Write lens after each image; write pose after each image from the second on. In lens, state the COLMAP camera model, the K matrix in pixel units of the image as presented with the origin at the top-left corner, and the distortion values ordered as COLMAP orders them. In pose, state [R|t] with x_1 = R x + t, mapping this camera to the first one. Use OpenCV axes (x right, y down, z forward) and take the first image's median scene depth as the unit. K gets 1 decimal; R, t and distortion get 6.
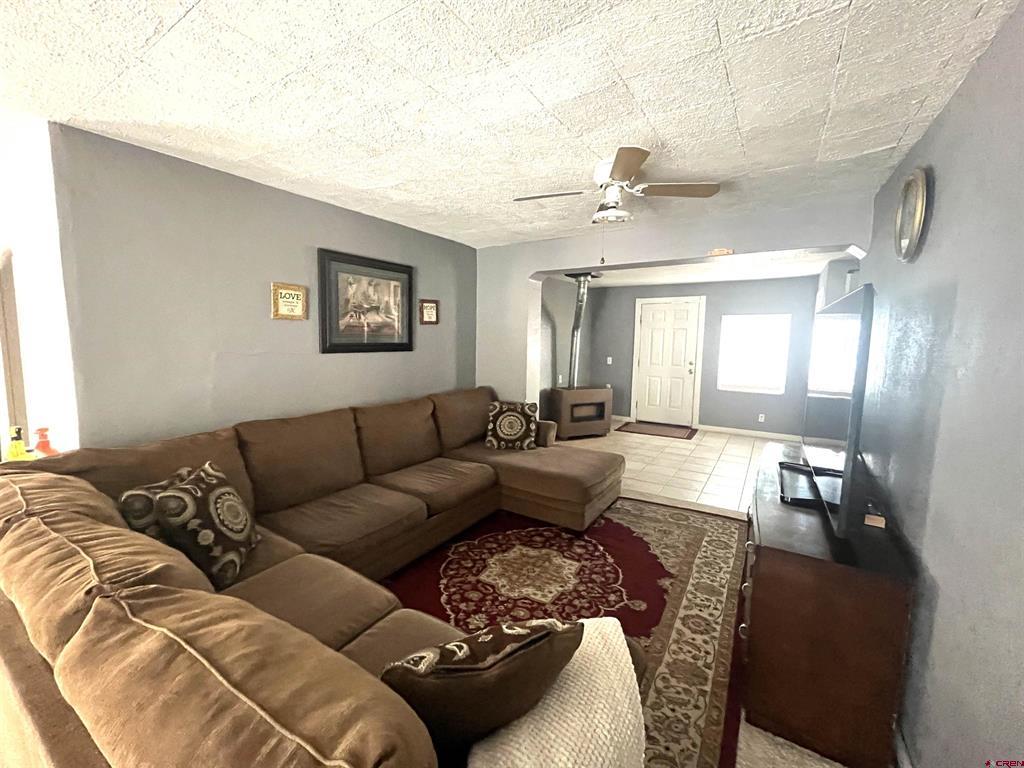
lens RADIAL K [[414.4, 0, 512.4], [0, 414.4, 382.5], [0, 0, 1]] dist [-0.003011, -0.000821]
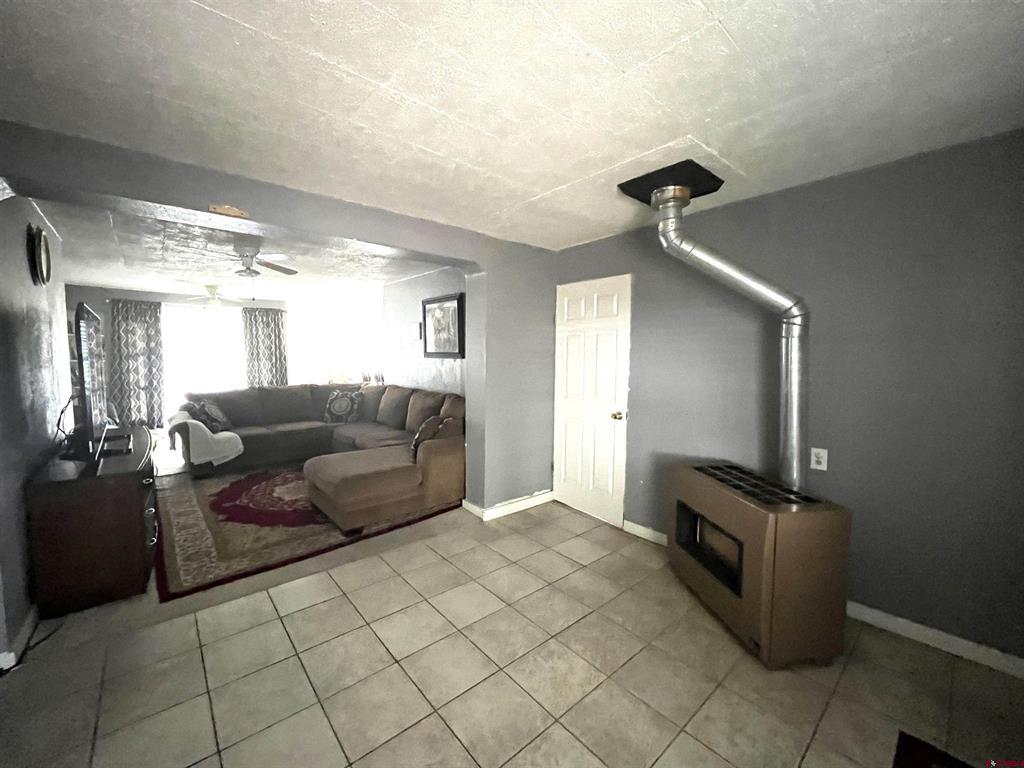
lens RADIAL K [[414.4, 0, 514.8], [0, 414.4, 384.5], [0, 0, 1]] dist [-0.003011, -0.000821]
pose [[-0.273488, 0.056256, -0.960229, 1.129611], [-0.115573, 0.989134, 0.090867, -0.158222], [0.954907, 0.135828, -0.264014, 1.800638]]
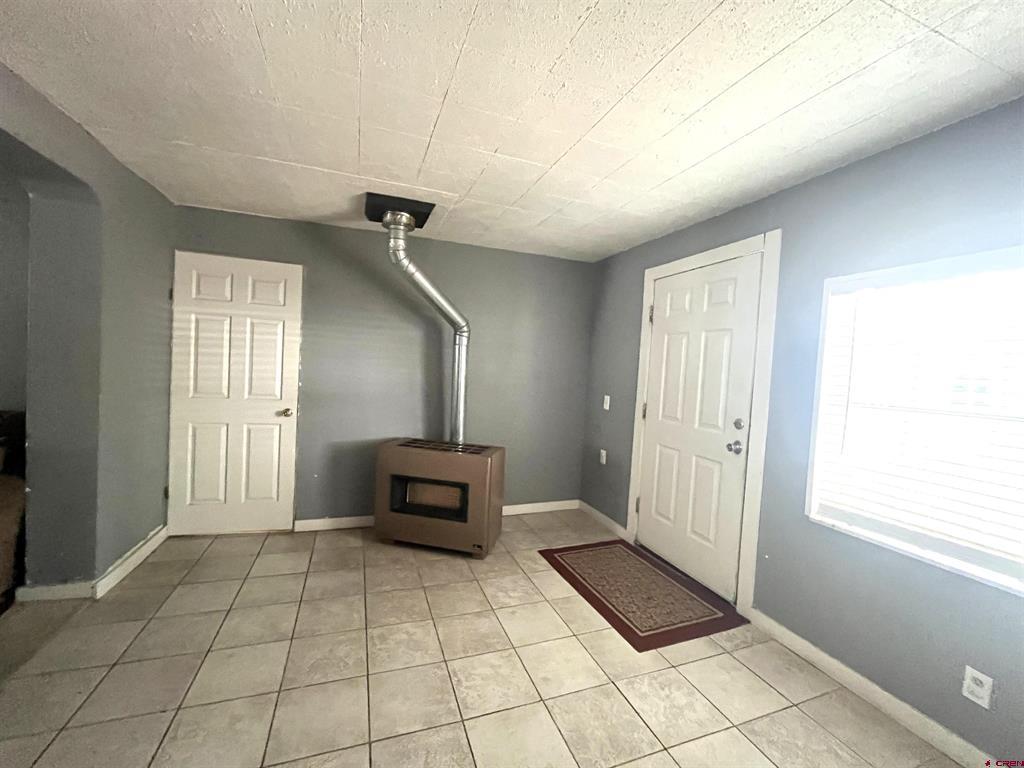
lens RADIAL K [[414.4, 0, 506.4], [0, 414.4, 388.0], [0, 0, 1]] dist [-0.003011, -0.000821]
pose [[0.790940, 0.062884, -0.608653, 1.063489], [-0.109368, 0.993216, -0.039507, -0.090525], [0.602040, 0.097815, 0.792452, 1.299127]]
